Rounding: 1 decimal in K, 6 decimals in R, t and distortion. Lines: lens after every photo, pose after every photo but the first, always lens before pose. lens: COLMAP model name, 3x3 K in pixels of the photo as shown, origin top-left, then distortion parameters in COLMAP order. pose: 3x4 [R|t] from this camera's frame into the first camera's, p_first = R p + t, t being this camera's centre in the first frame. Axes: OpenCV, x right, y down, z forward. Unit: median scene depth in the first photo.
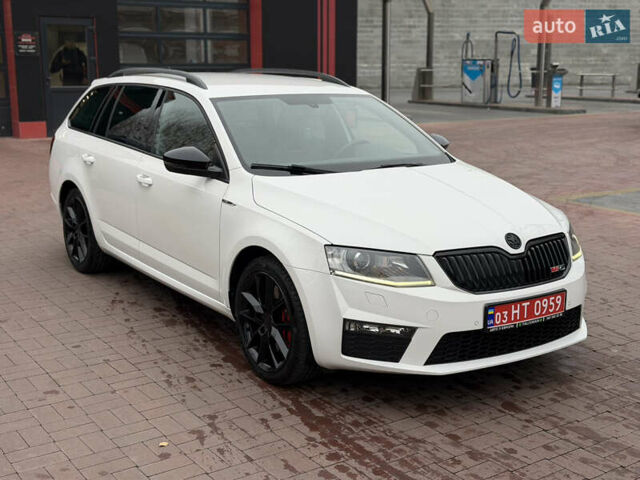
lens RADIAL K [[896.3, 0, 320.0], [0, 896.3, 240.0], [0, 0, 1]] dist [0.150640, -0.144002]
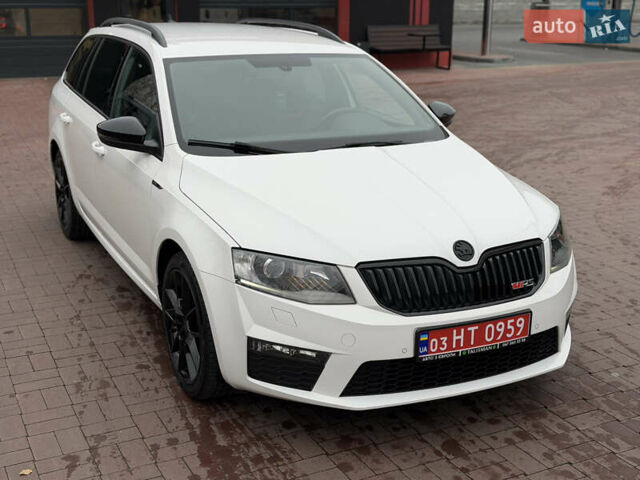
lens RADIAL K [[896.3, 0, 320.0], [0, 896.3, 240.0], [0, 0, 1]] dist [0.150640, -0.144002]
pose [[0.989449, 0.044211, -0.137971, 0.195970], [-0.034063, 0.996596, 0.075068, -0.065320], [0.140820, -0.069576, 0.987587, 0.169951]]
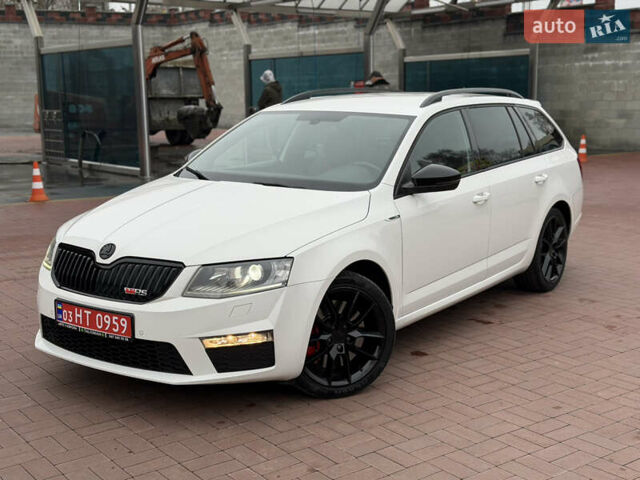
lens RADIAL K [[896.3, 0, 320.0], [0, 896.3, 240.0], [0, 0, 1]] dist [0.150640, -0.144002]
pose [[0.336427, 0.159127, -0.928168, 1.224344], [-0.187630, 0.977185, 0.099521, -0.155714], [0.922828, 0.140671, 0.358608, 0.848684]]
